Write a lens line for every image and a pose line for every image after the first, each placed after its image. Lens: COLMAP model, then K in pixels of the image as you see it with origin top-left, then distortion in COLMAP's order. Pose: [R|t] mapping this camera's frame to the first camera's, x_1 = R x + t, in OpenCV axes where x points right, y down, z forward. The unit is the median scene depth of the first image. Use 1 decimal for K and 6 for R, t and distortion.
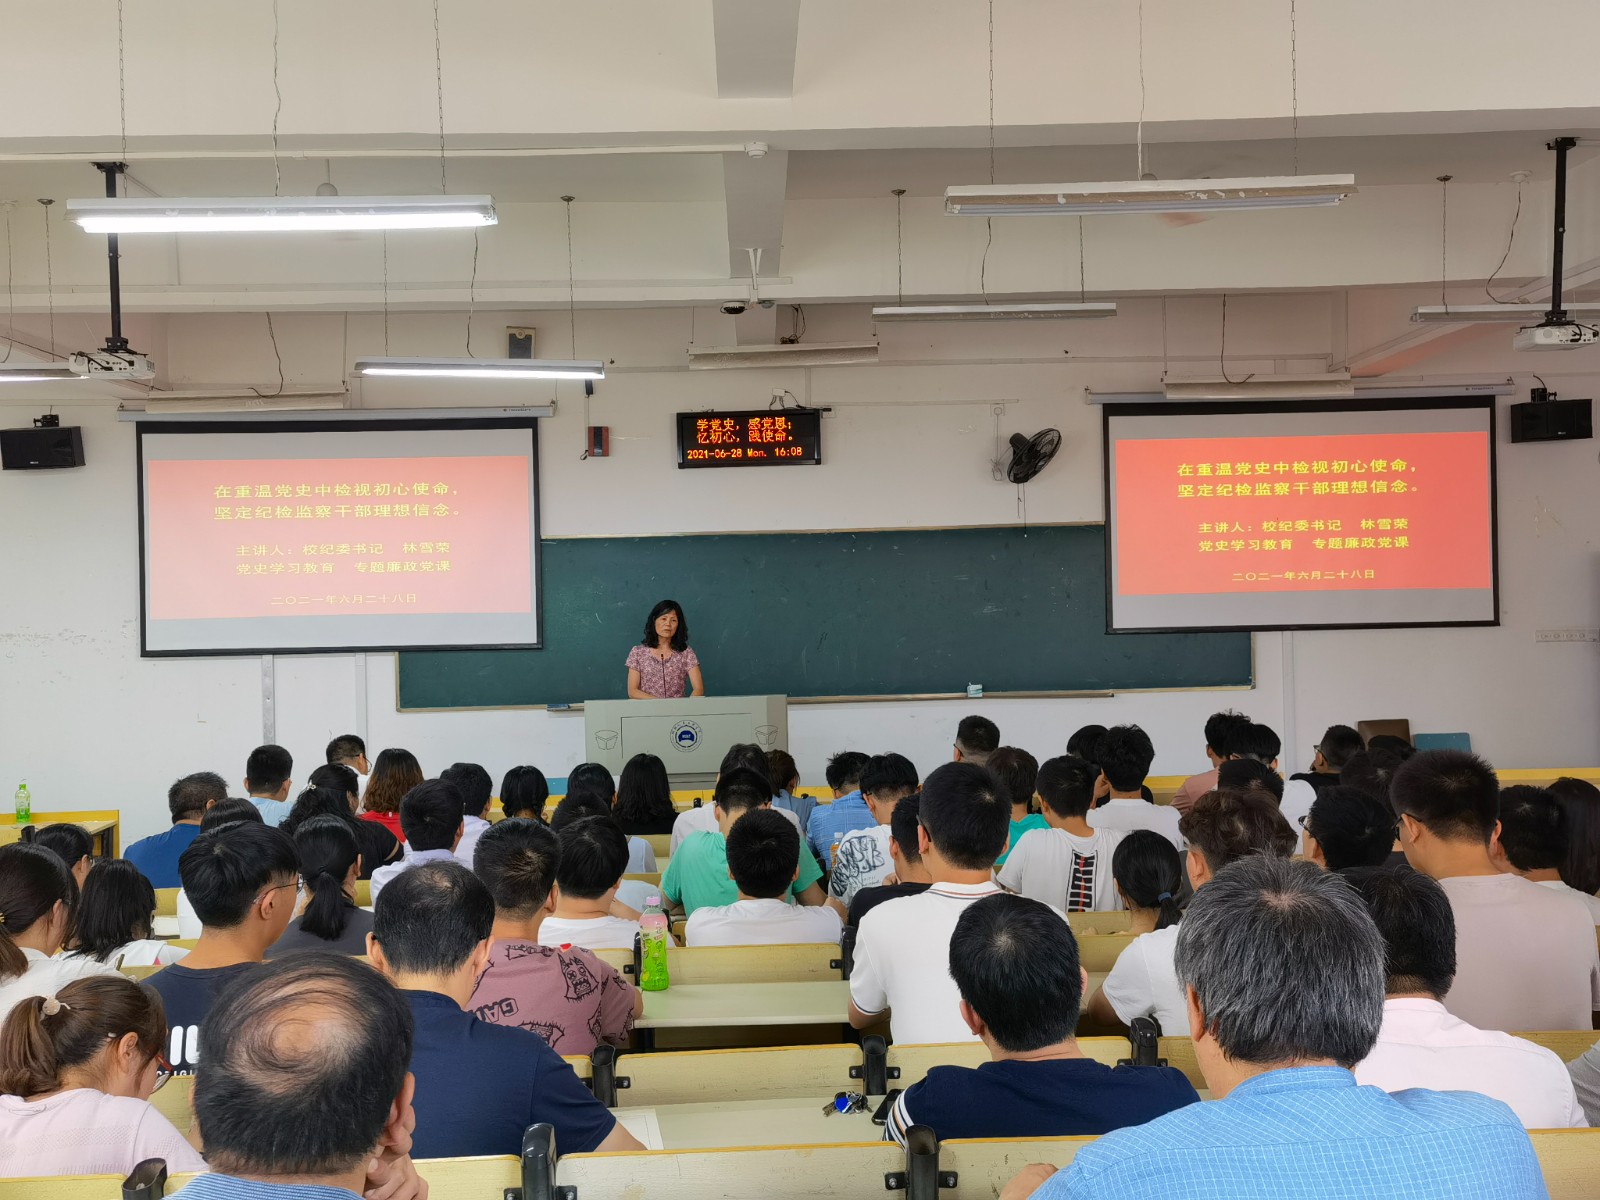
lens RADIAL K [[1623.5, 0, 800.0], [0, 1623.5, 600.0], [0, 0, 1]] dist [0.051366, -0.006817]
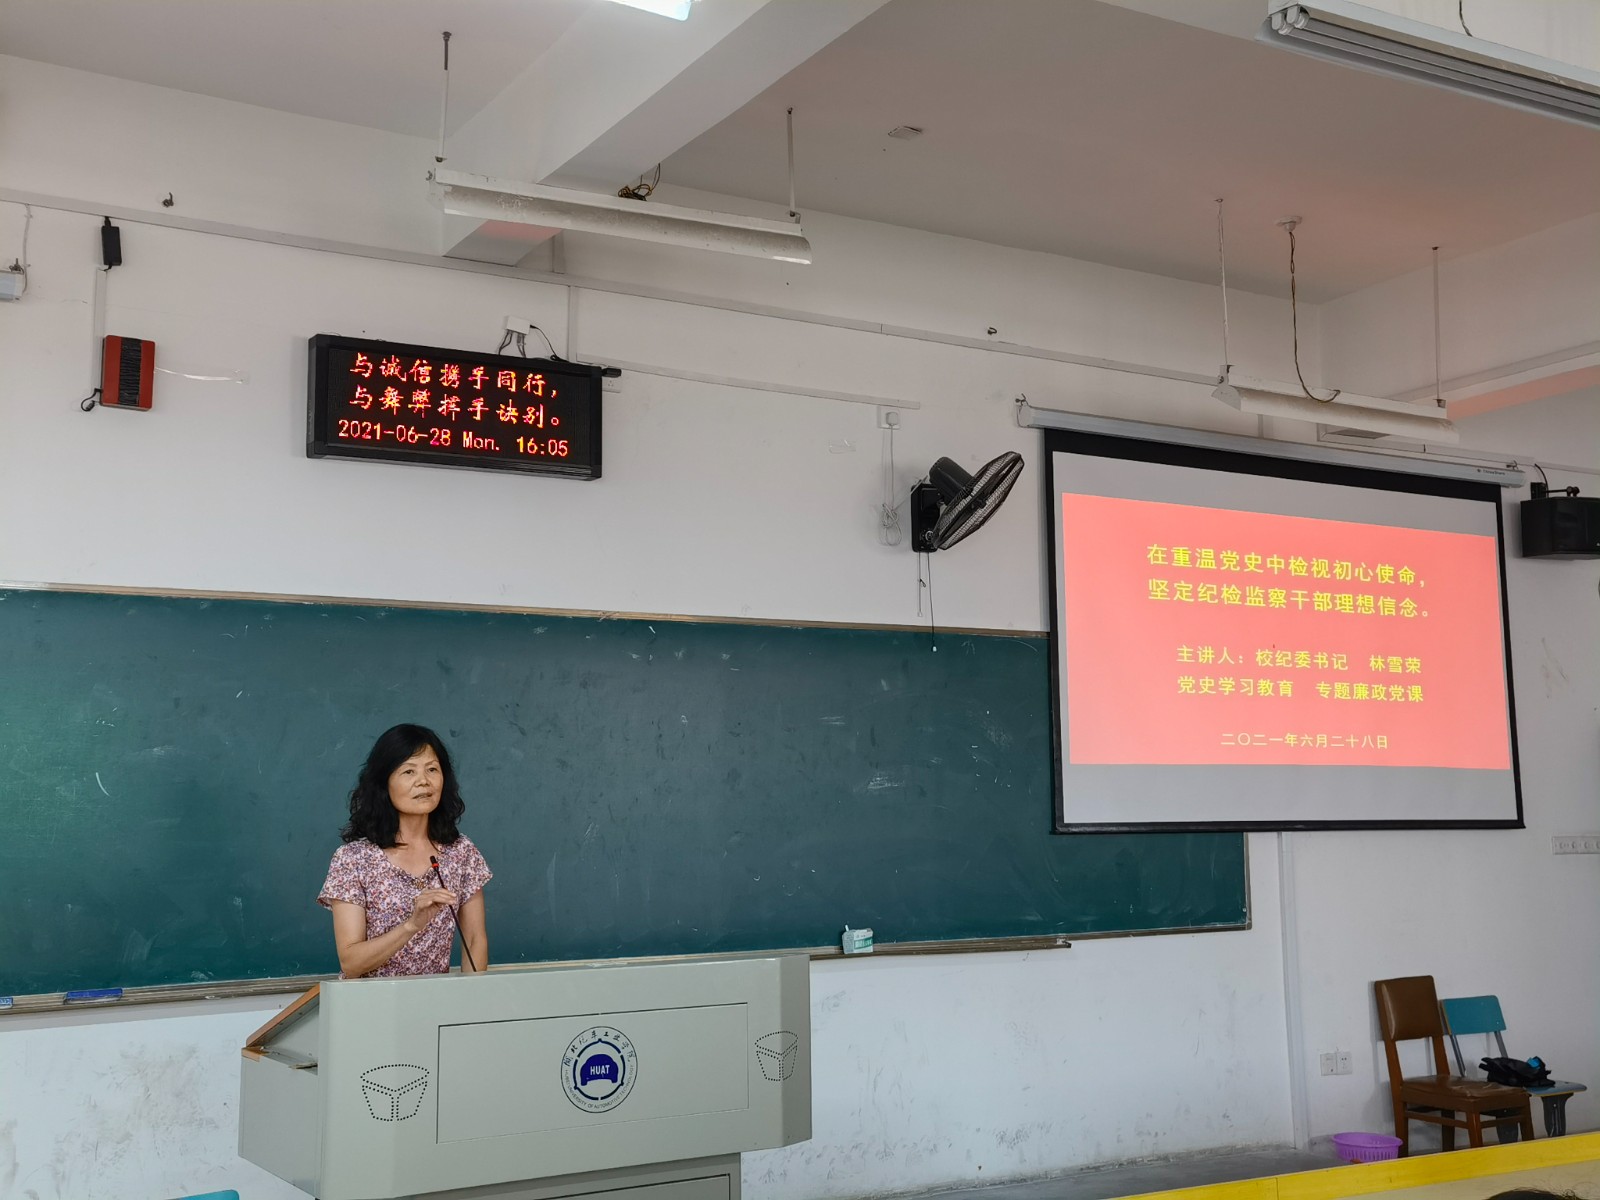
lens RADIAL K [[1870.9, 0, 800.0], [0, 1870.9, 600.0], [0, 0, 1]] dist [0.058274, 0.040686]
pose [[0.866458, 0.070803, 0.494204, -0.210236], [-0.006313, 0.991367, -0.130962, 0.026391], [-0.499210, 0.110353, 0.859425, 0.482258]]
